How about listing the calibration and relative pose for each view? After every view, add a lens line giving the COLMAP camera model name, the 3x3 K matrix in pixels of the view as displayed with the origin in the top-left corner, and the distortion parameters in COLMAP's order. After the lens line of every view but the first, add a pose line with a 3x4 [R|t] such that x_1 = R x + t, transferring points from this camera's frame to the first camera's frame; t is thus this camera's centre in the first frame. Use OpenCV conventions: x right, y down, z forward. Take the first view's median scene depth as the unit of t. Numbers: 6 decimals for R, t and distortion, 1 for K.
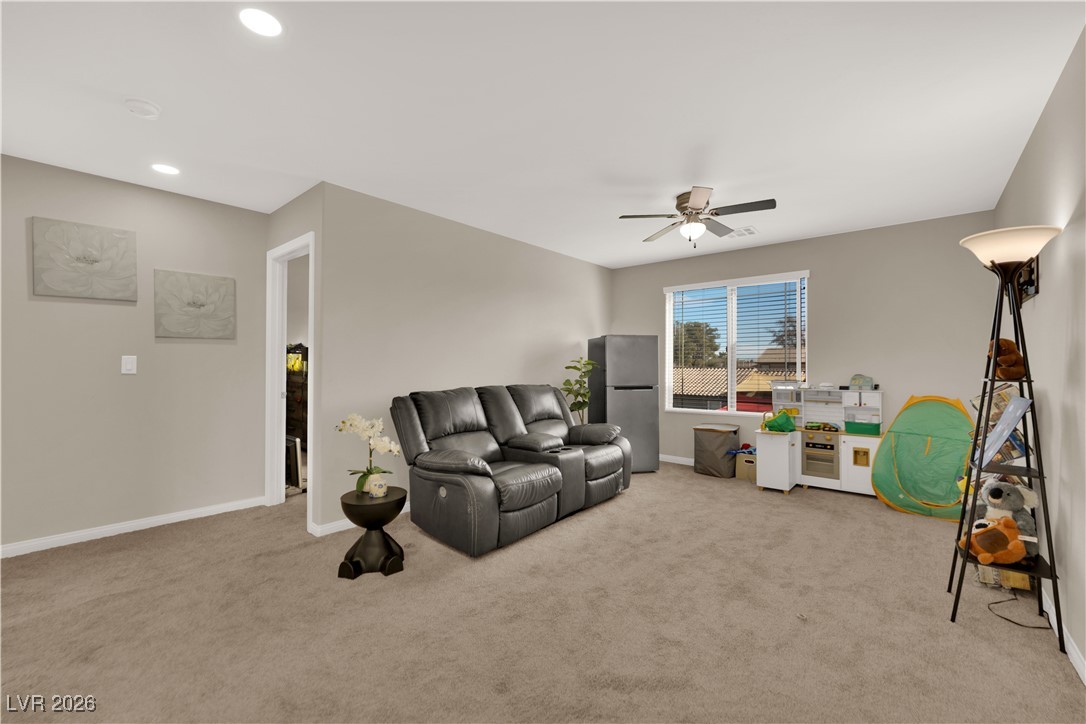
lens RADIAL K [[437.5, 0, 538.5], [0, 437.5, 363.9], [0, 0, 1]] dist [-0.016355, -0.000783]
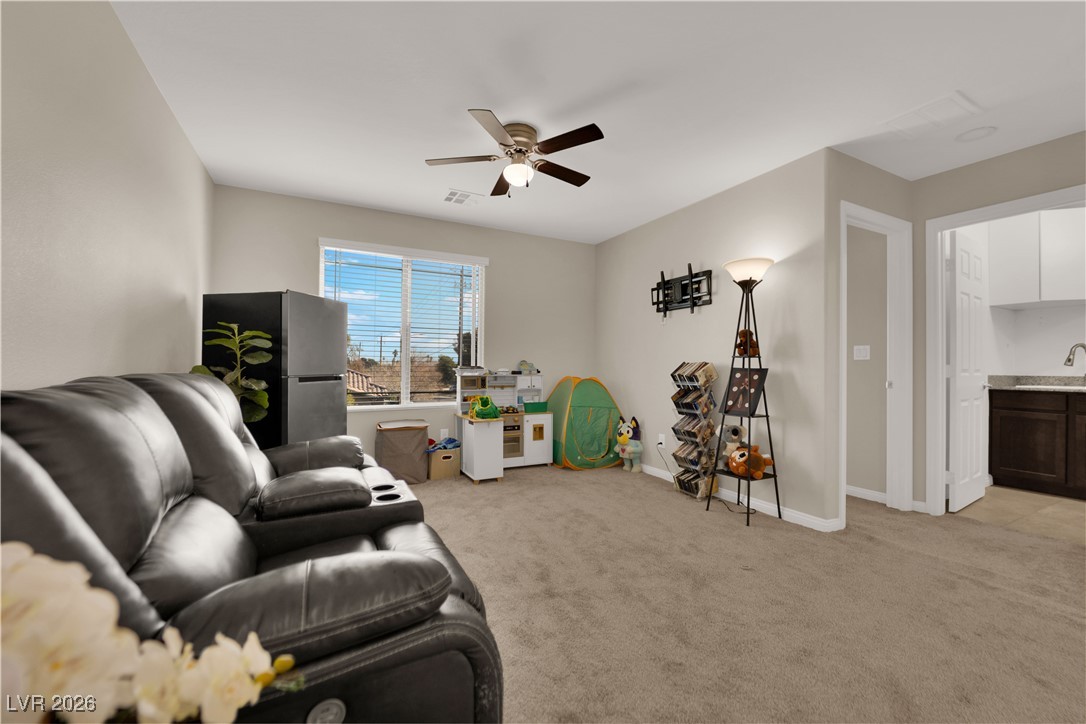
lens RADIAL K [[437.5, 0, 544.5], [0, 437.5, 366.7], [0, 0, 1]] dist [-0.016355, -0.000783]
pose [[0.367971, 0.002966, 0.929833, -0.339236], [-0.011150, 0.999937, 0.001223, 0.043086], [-0.929771, -0.010818, 0.367981, 0.596074]]
